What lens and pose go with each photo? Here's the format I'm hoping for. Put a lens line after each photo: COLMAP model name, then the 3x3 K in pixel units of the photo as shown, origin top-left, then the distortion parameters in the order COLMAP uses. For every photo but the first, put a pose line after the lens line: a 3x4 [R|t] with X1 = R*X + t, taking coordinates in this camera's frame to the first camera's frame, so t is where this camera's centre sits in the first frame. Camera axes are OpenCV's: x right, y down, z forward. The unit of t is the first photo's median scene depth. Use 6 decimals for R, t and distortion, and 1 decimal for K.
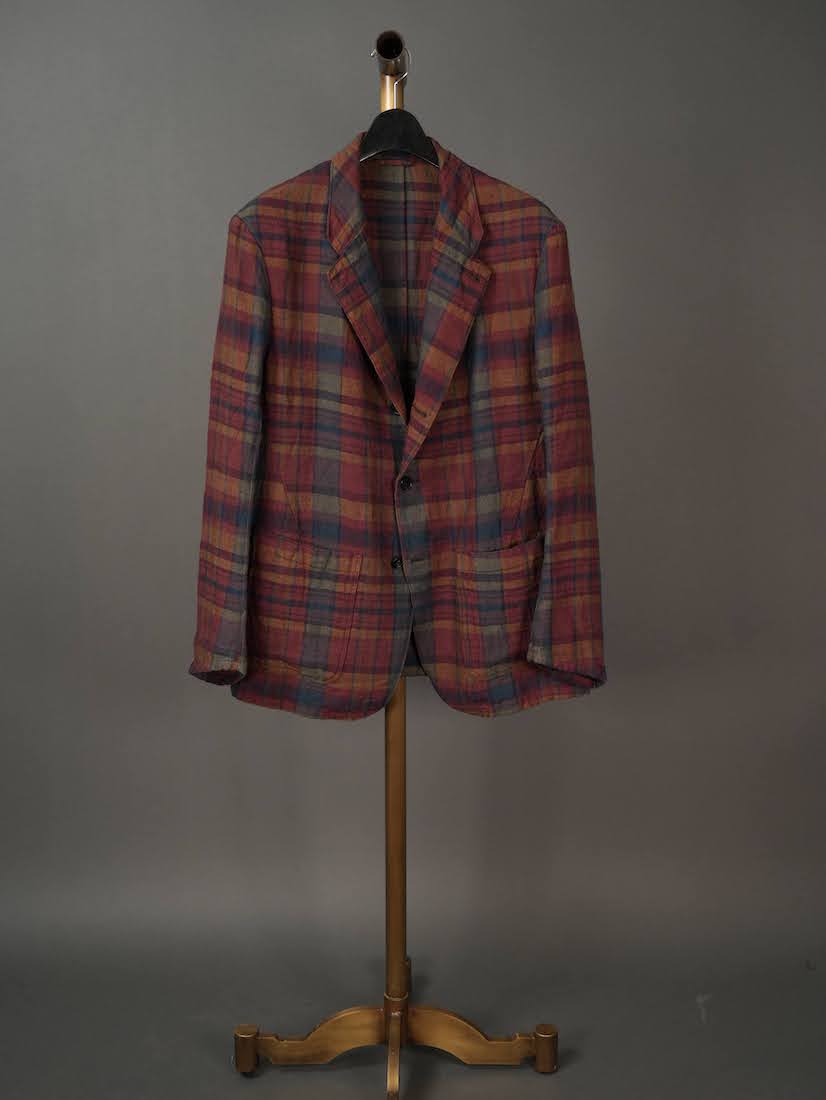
lens RADIAL K [[1160.9, 0, 413.0], [0, 1160.9, 550.0], [0, 0, 1]] dist [-0.005112, -0.004817]
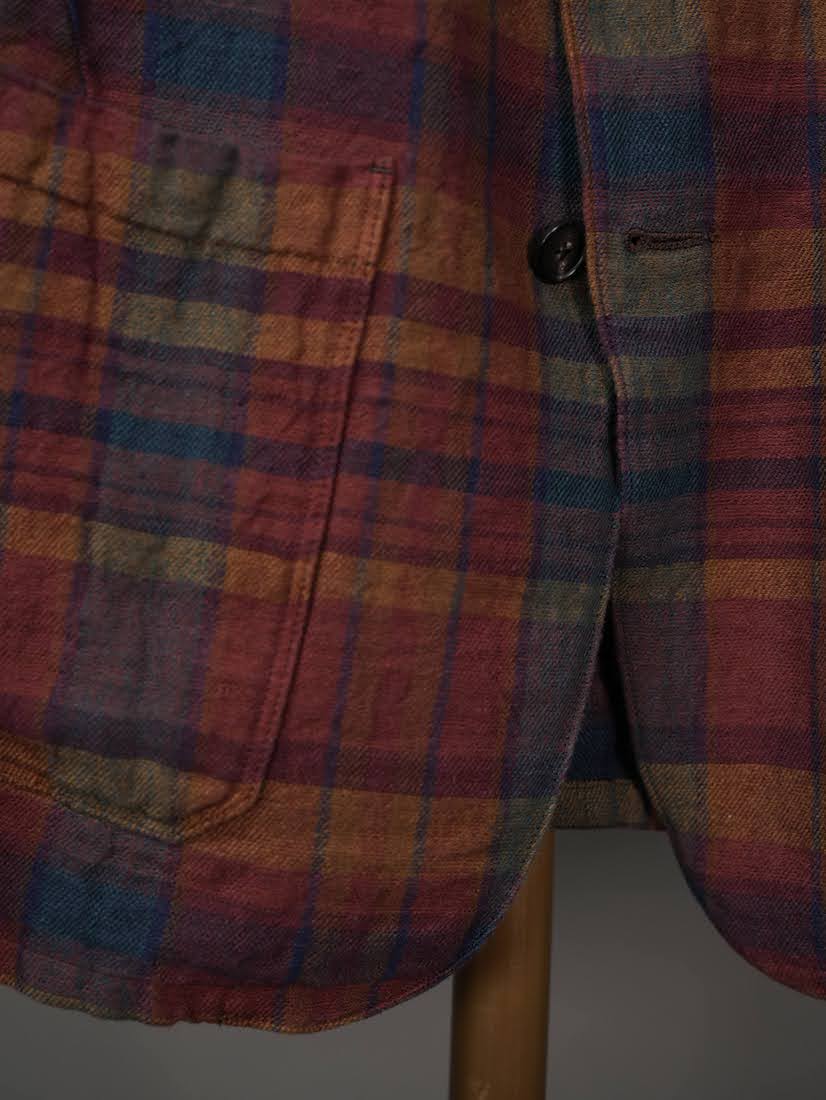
lens RADIAL K [[1615.8, 0, 413.0], [0, 1615.8, 550.0], [0, 0, 1]] dist [-0.001187, 0.001914]
pose [[0.999145, 0.032366, 0.025724, -0.045566], [-0.029736, 0.994864, -0.096756, 0.093626], [-0.028723, 0.095908, 0.994976, 0.736514]]
